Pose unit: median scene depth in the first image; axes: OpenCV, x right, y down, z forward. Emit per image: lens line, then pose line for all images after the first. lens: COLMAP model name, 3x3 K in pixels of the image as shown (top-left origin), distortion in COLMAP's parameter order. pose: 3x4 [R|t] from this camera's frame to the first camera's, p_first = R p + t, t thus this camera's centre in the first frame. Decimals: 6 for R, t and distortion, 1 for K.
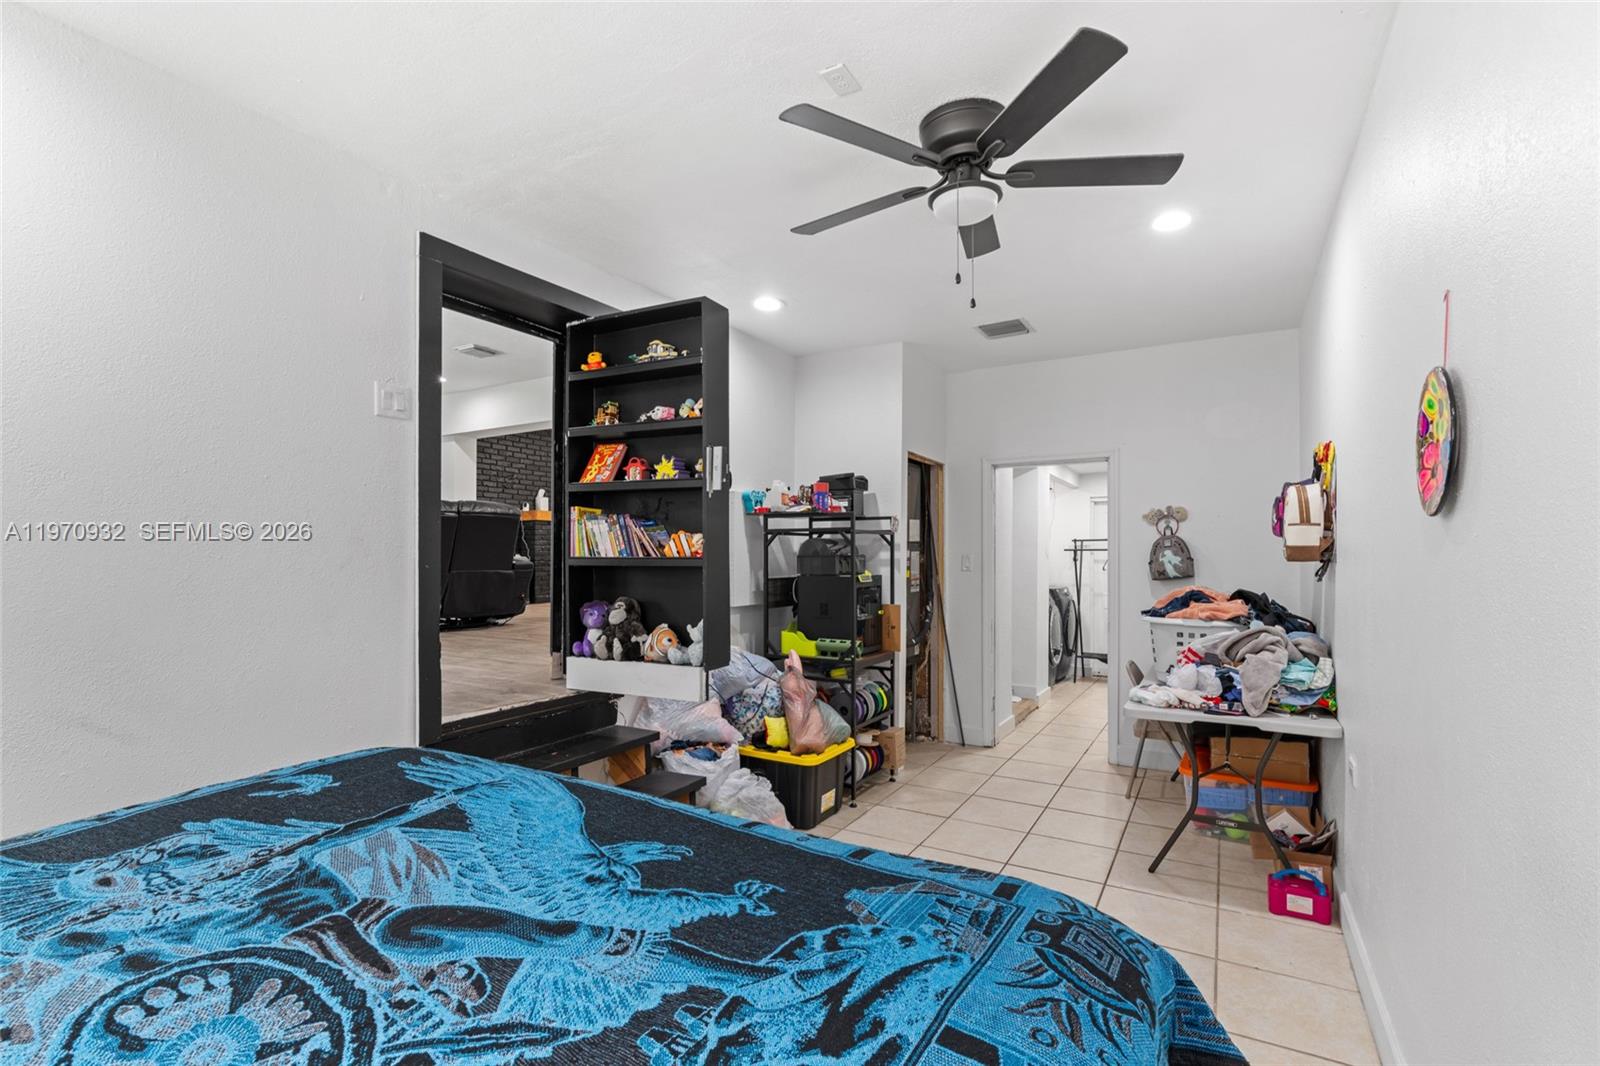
lens RADIAL K [[723.0, 0, 804.1], [0, 723.0, 544.5], [0, 0, 1]] dist [-0.010735, 0.003061]
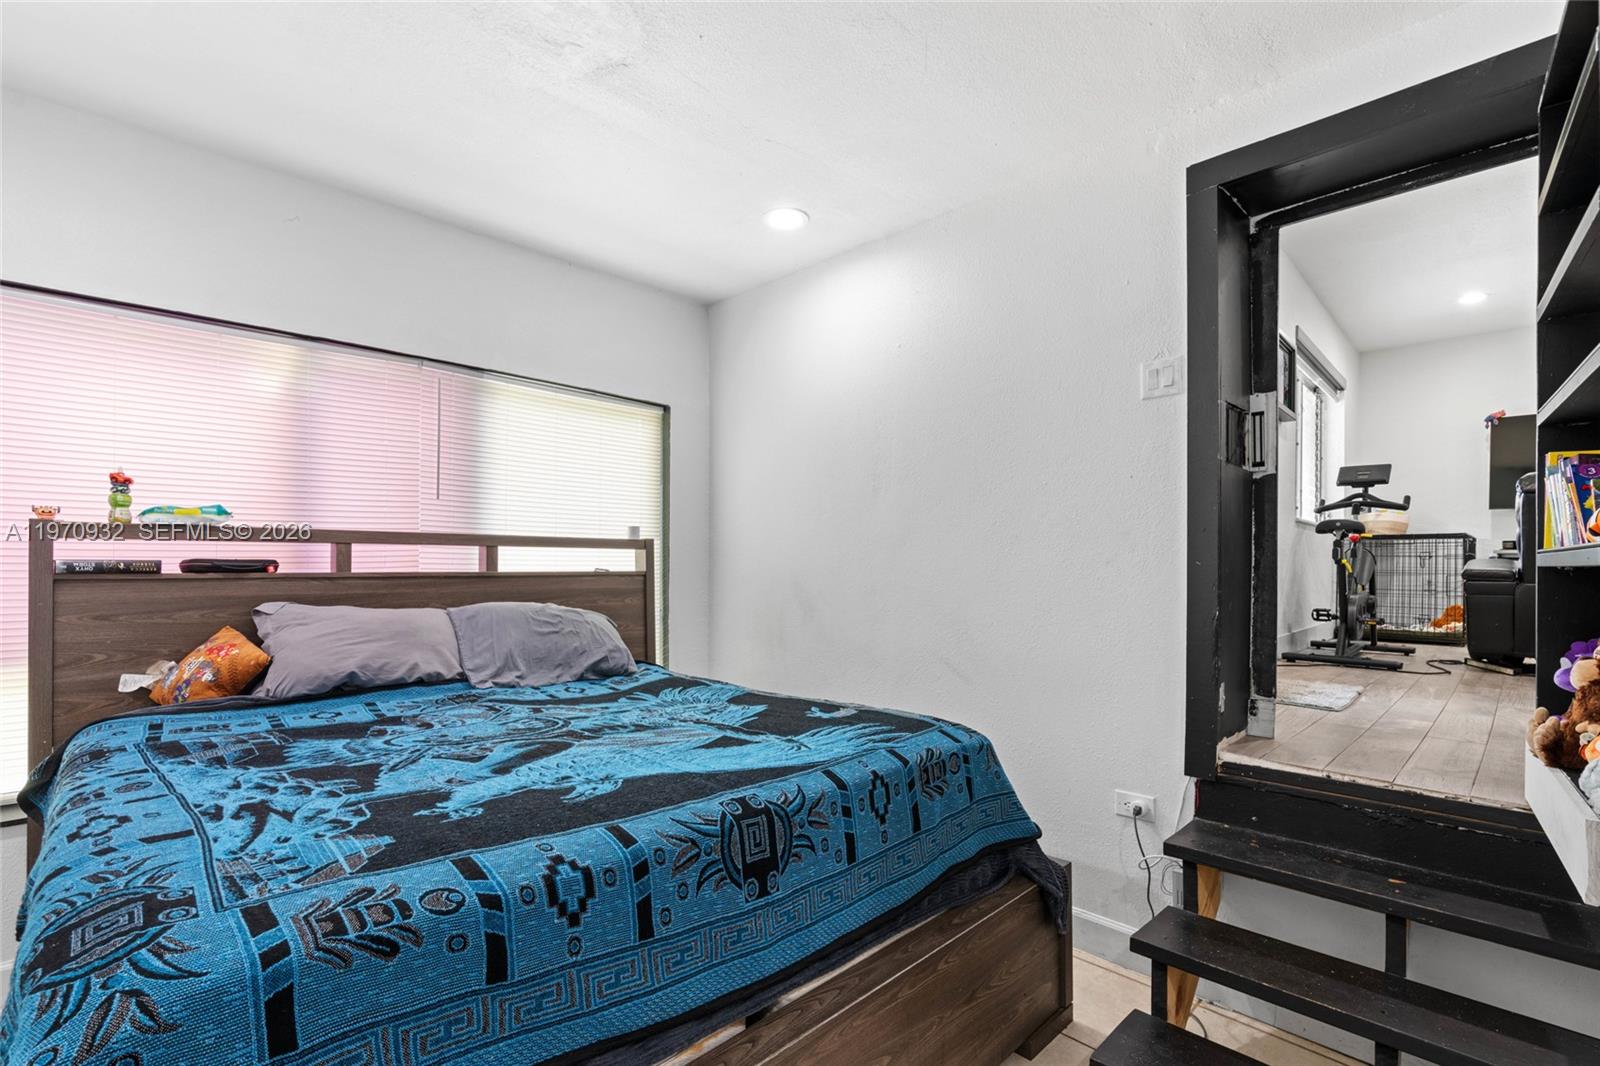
lens RADIAL K [[723.0, 0, 802.5], [0, 723.0, 562.6], [0, 0, 1]] dist [-0.010735, 0.003061]
pose [[-0.255572, -0.006717, -0.966767, 1.004430], [0.008526, 0.999921, -0.009201, 0.085073], [0.966752, -0.010594, -0.255494, 1.973634]]
